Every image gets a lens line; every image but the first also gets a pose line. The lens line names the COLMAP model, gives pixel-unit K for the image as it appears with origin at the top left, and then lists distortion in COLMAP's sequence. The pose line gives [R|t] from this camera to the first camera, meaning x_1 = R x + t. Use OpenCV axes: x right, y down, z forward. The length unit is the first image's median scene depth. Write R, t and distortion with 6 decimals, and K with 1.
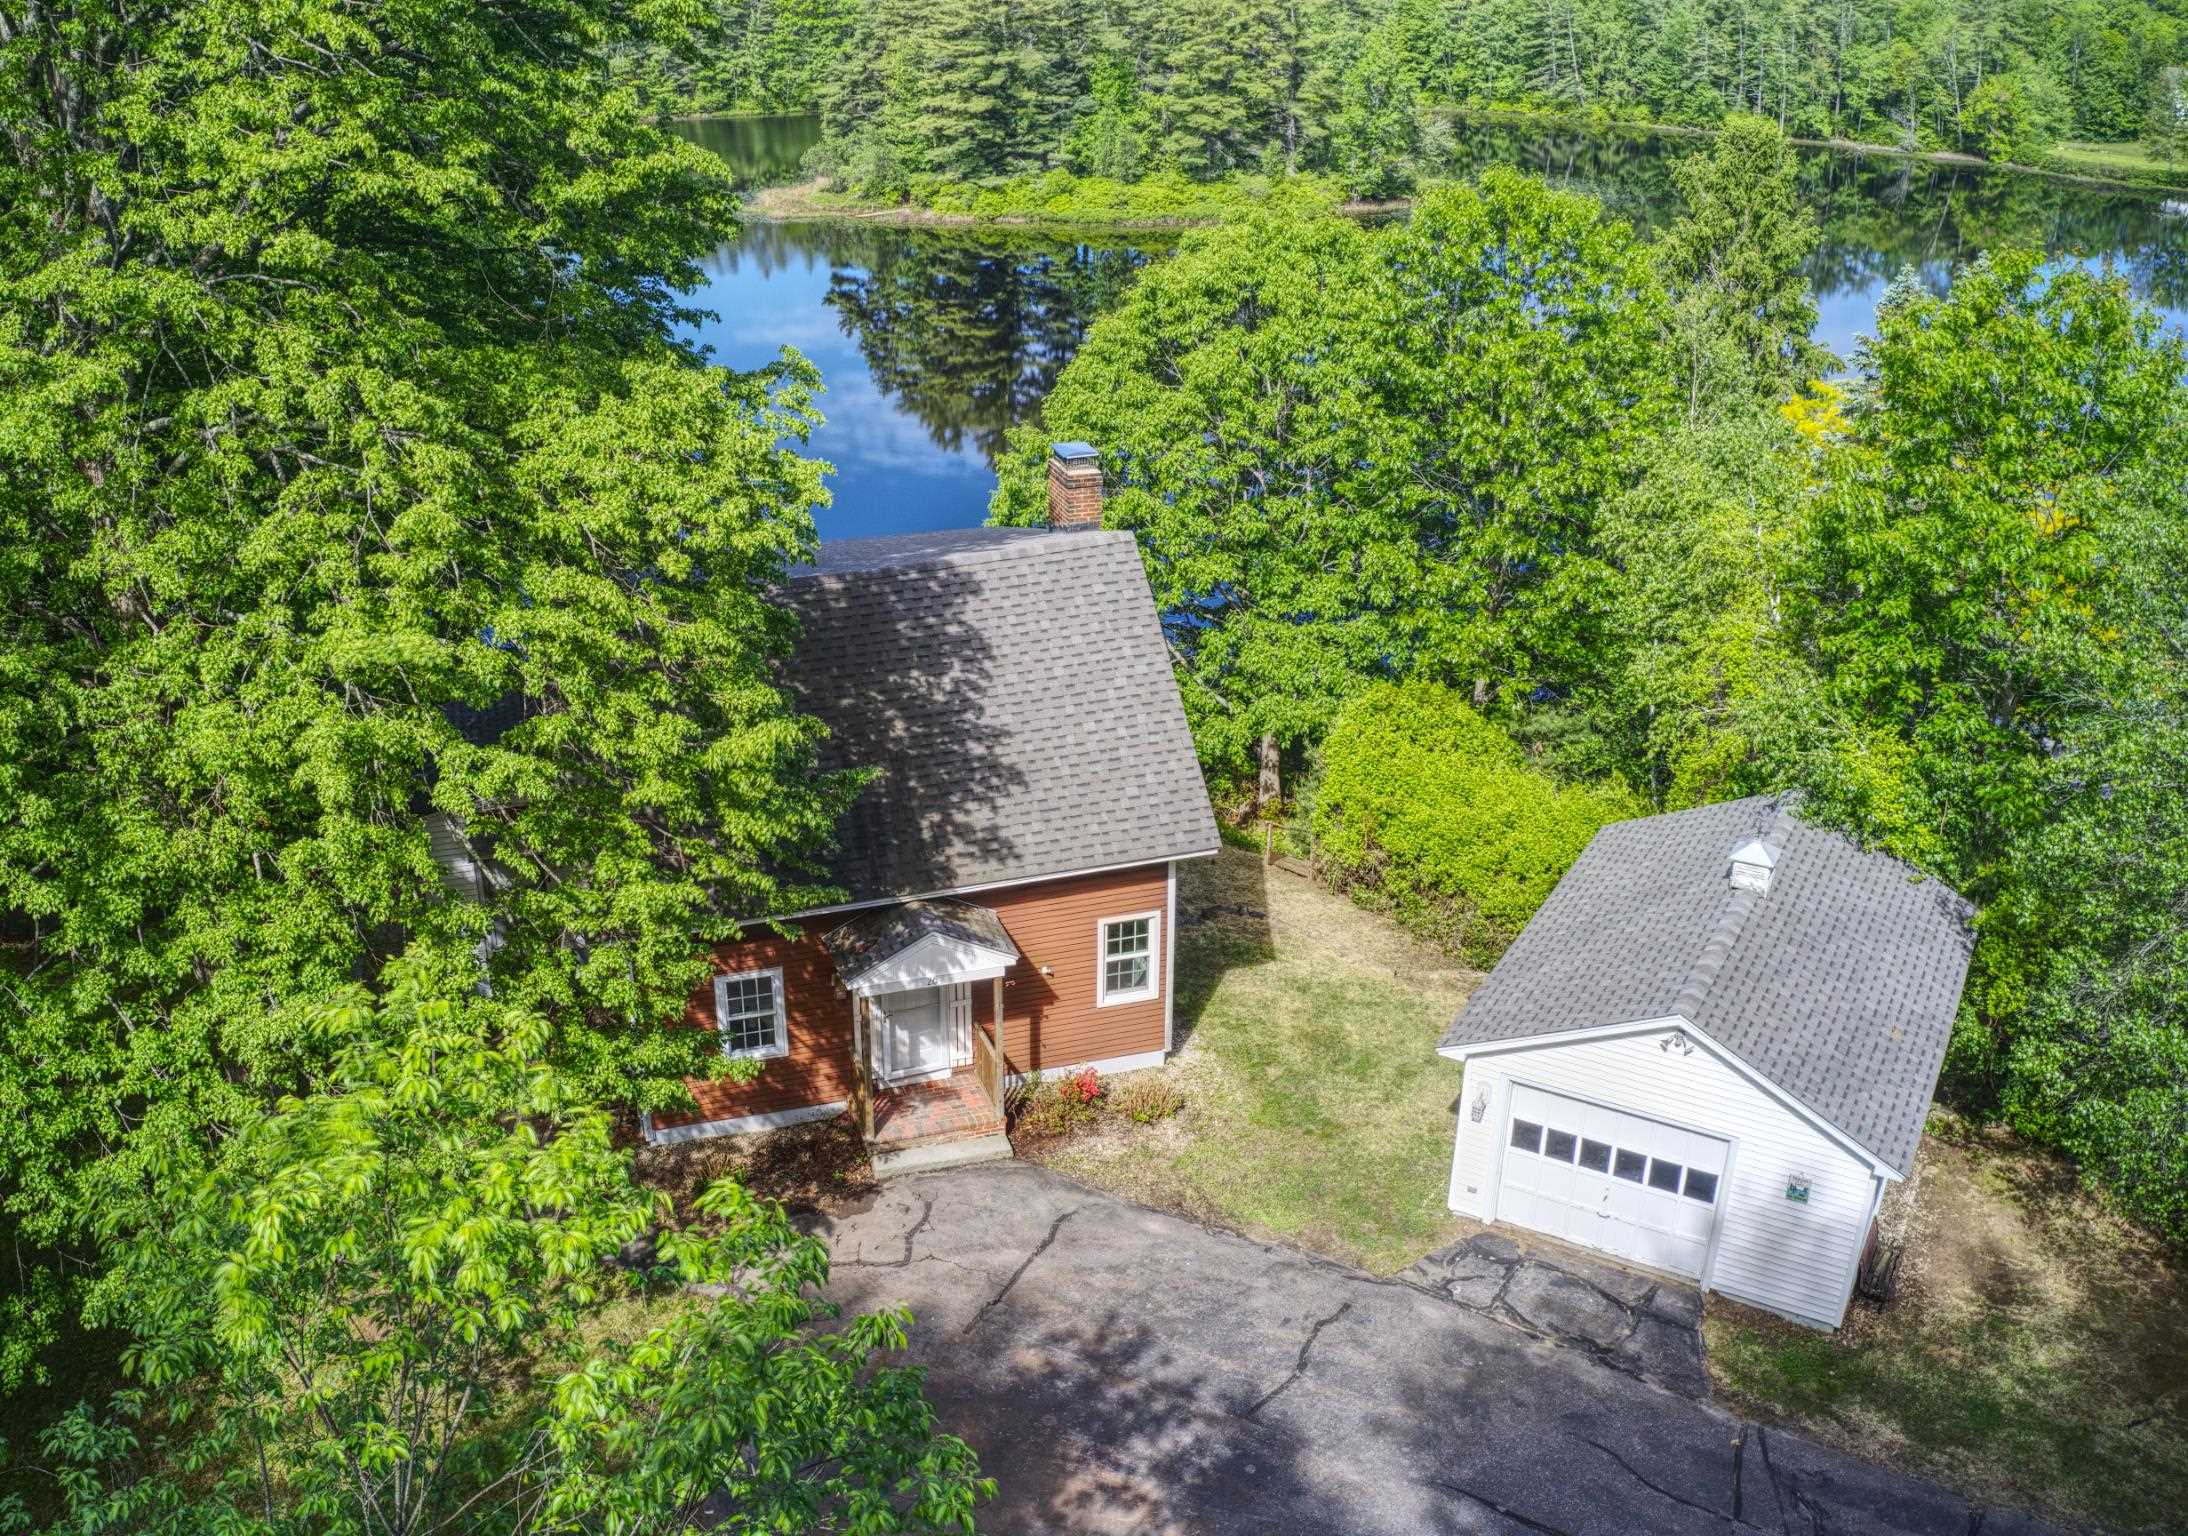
lens RADIAL K [[1936.0, 0, 979.5], [0, 1936.0, 809.9], [0, 0, 1]] dist [-0.179907, 0.011007]
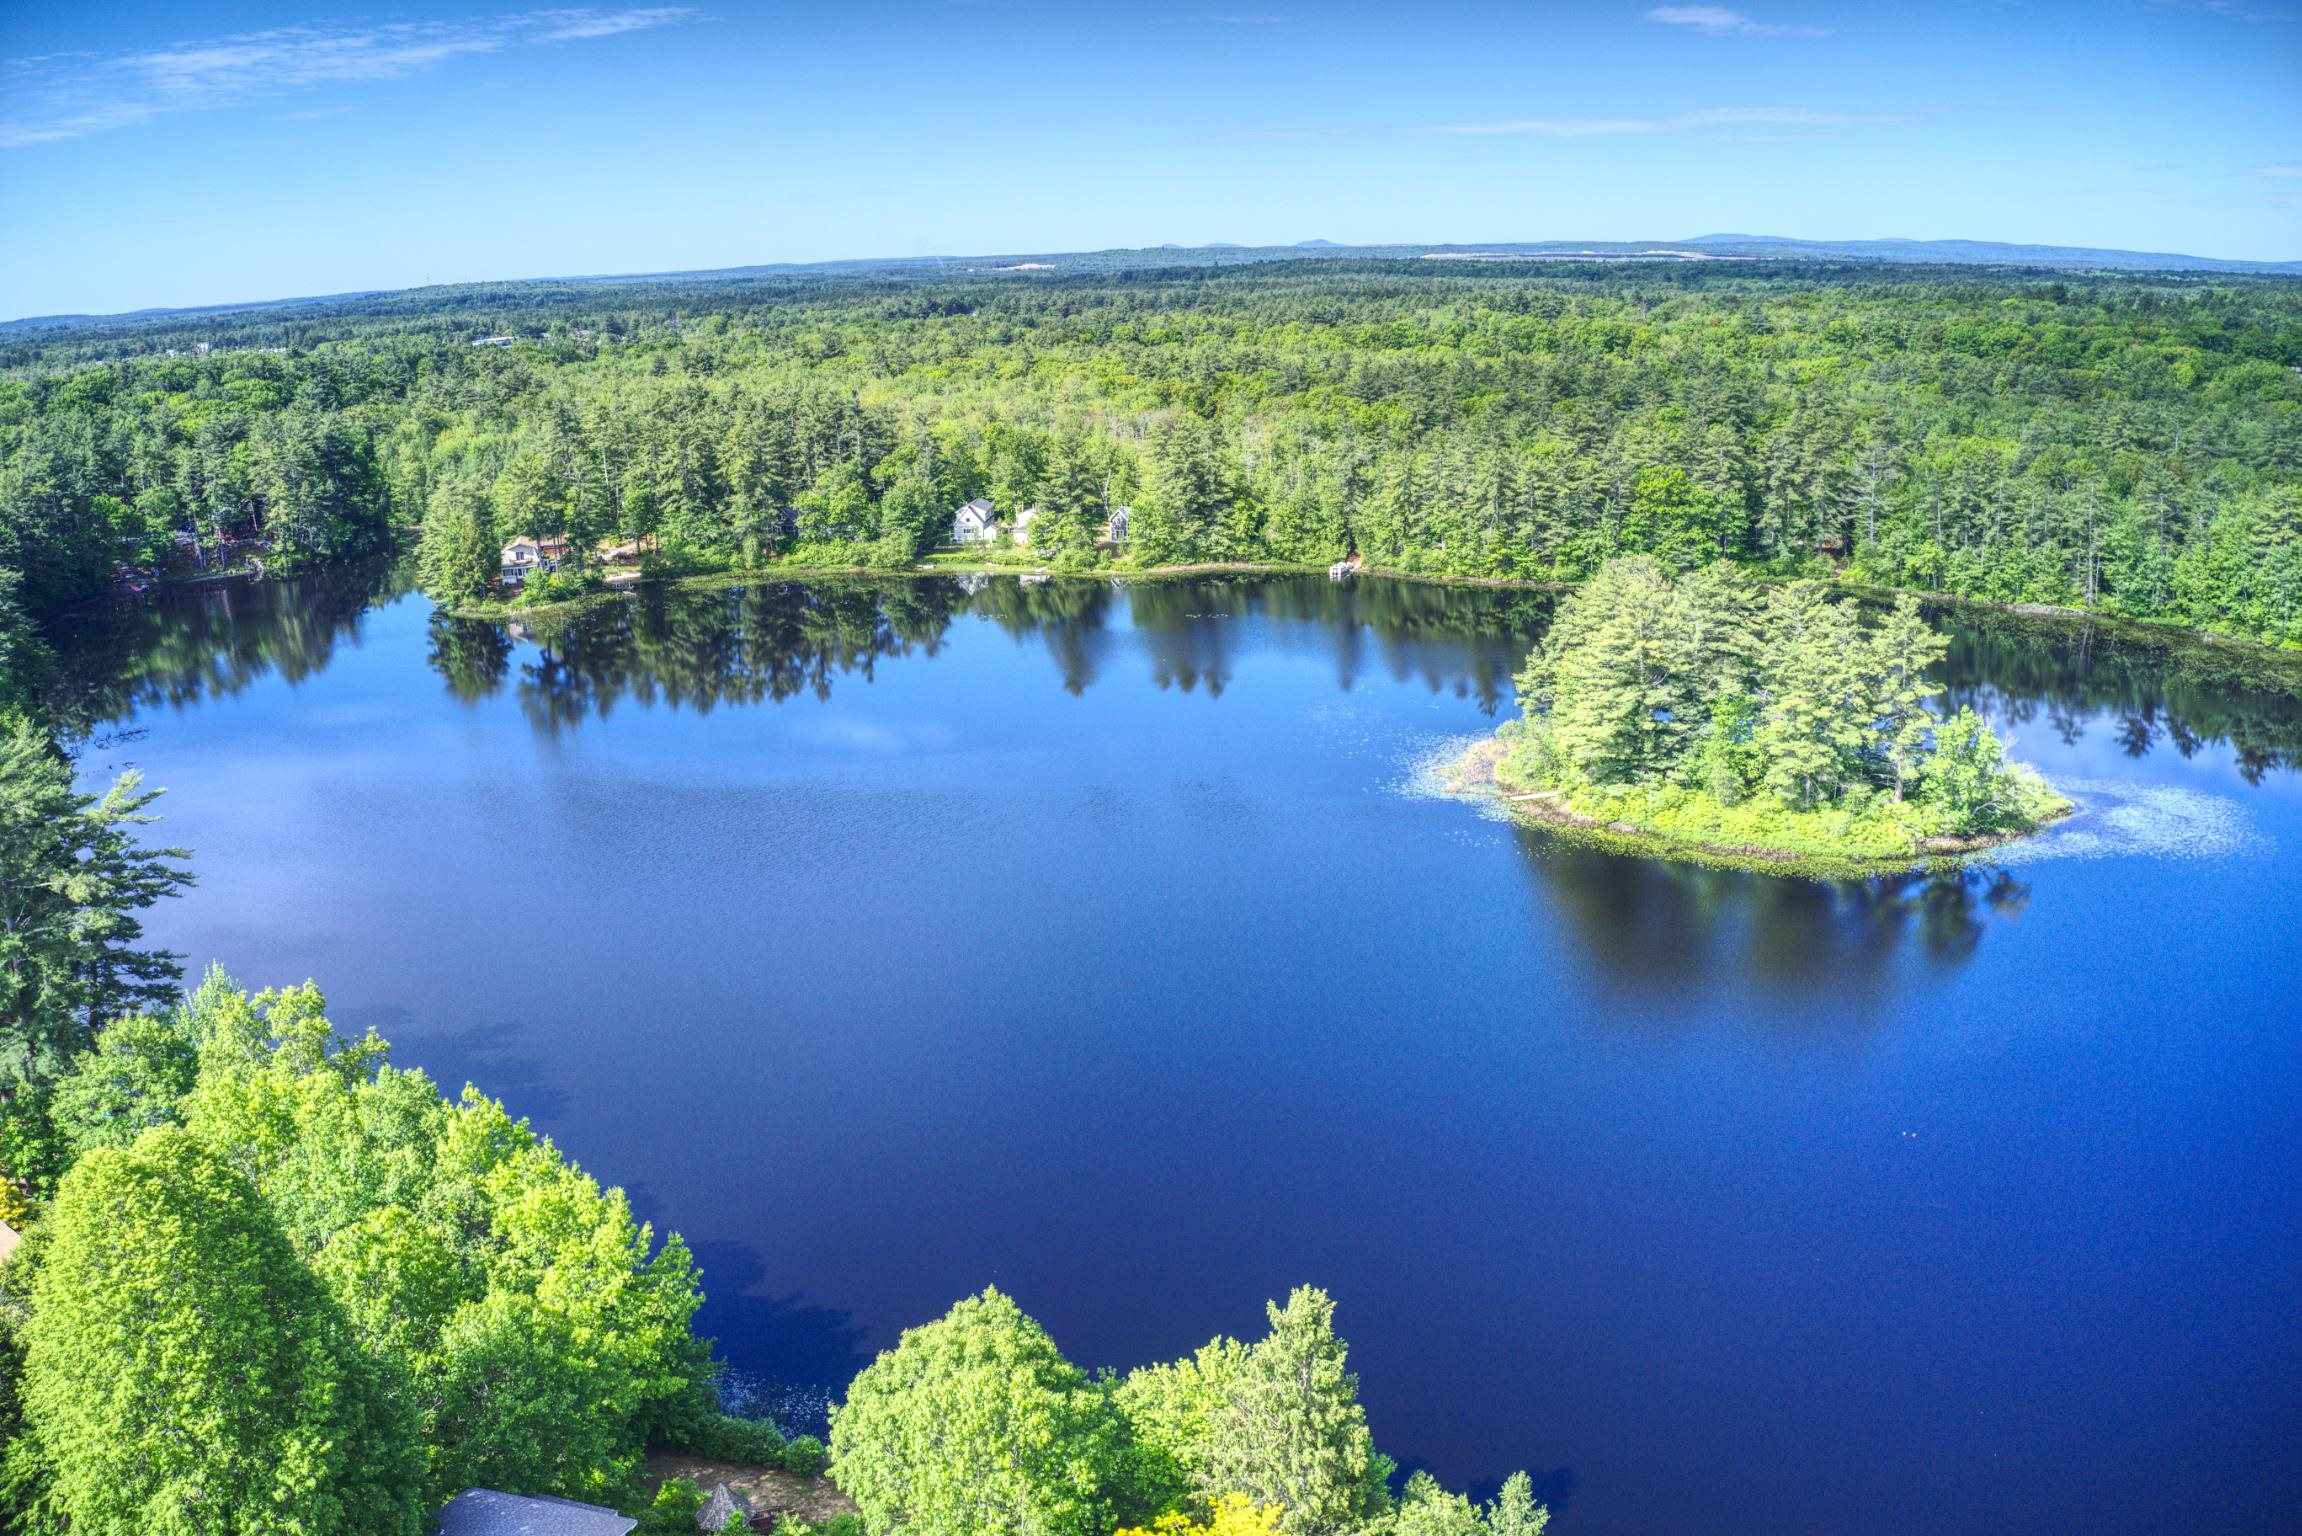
lens RADIAL K [[1837.4, 0, 1151.0], [0, 1837.4, 768.0], [0, 0, 1]] dist [-0.188283, 0.024326]
pose [[0.880845, 0.128168, -0.455725, 1.881760], [-0.188735, 0.977917, -0.089766, -1.297196], [0.434156, 0.165081, 0.885583, -1.033948]]
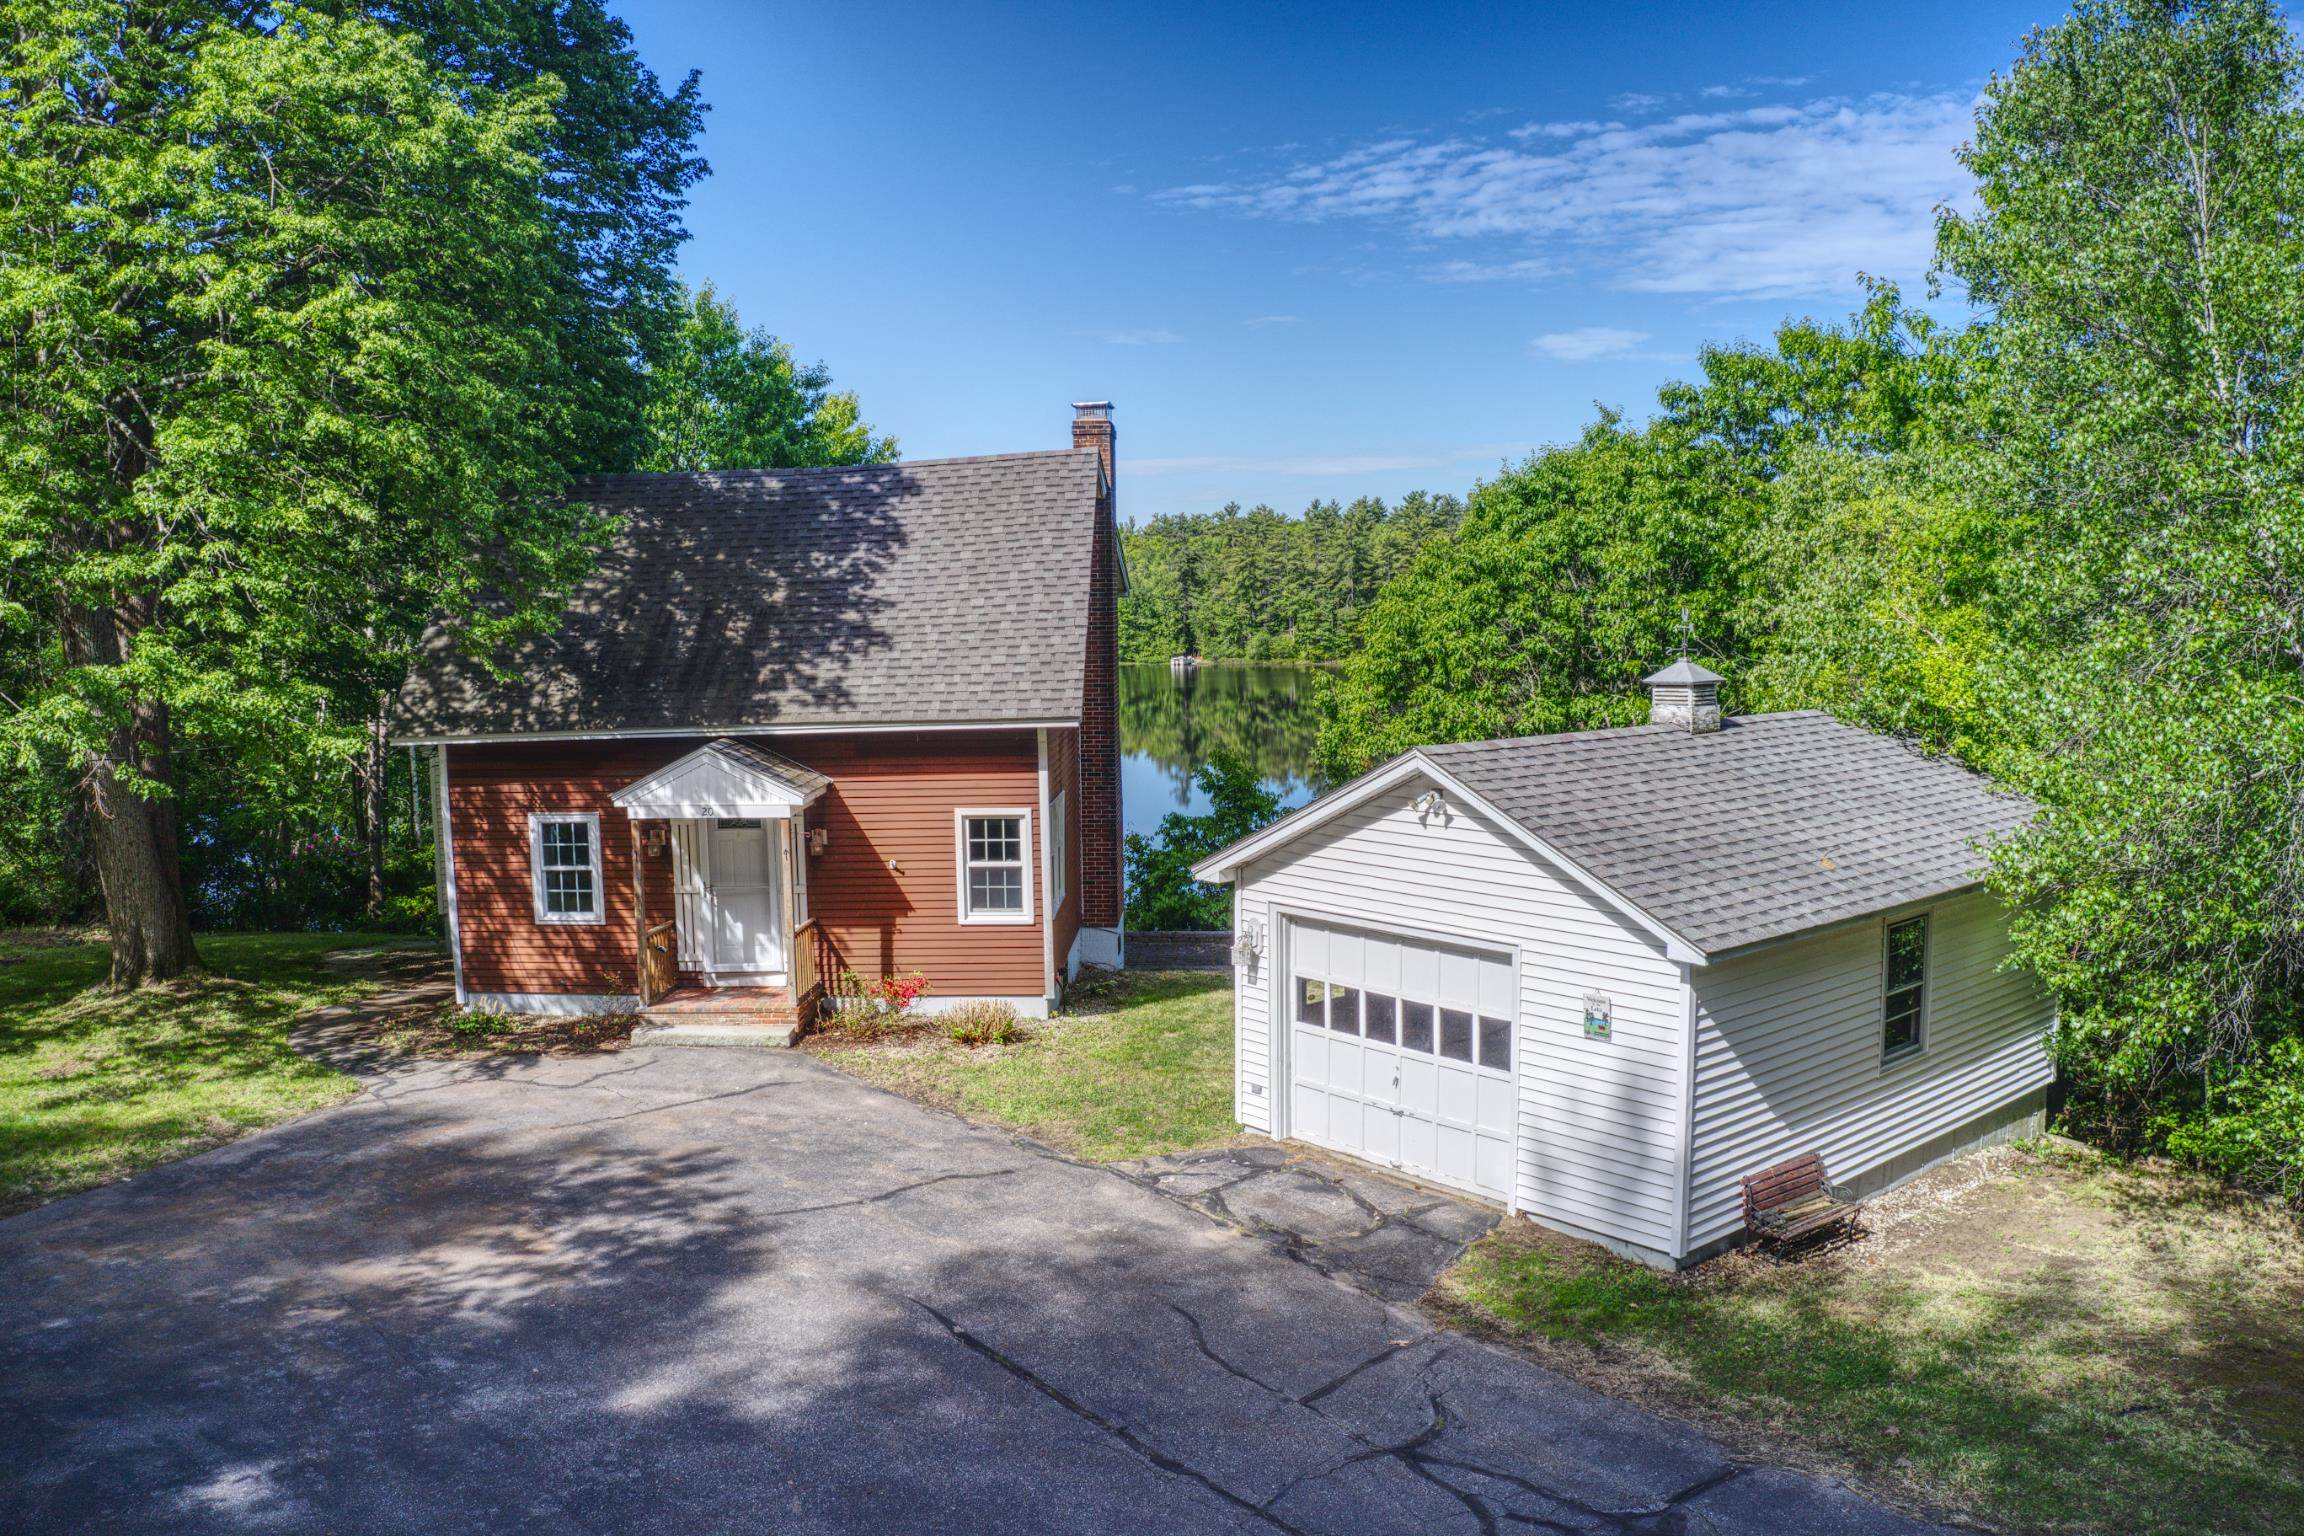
lens RADIAL K [[1839.0, 0, 1152.0], [0, 1839.0, 768.0], [0, 0, 1]] dist [-0.188283, 0.024326]
pose [[0.950199, 0.030887, -0.310109, 0.402618], [-0.128083, 0.945855, -0.298249, 0.275305], [0.284106, 0.323115, 0.902707, 0.278197]]
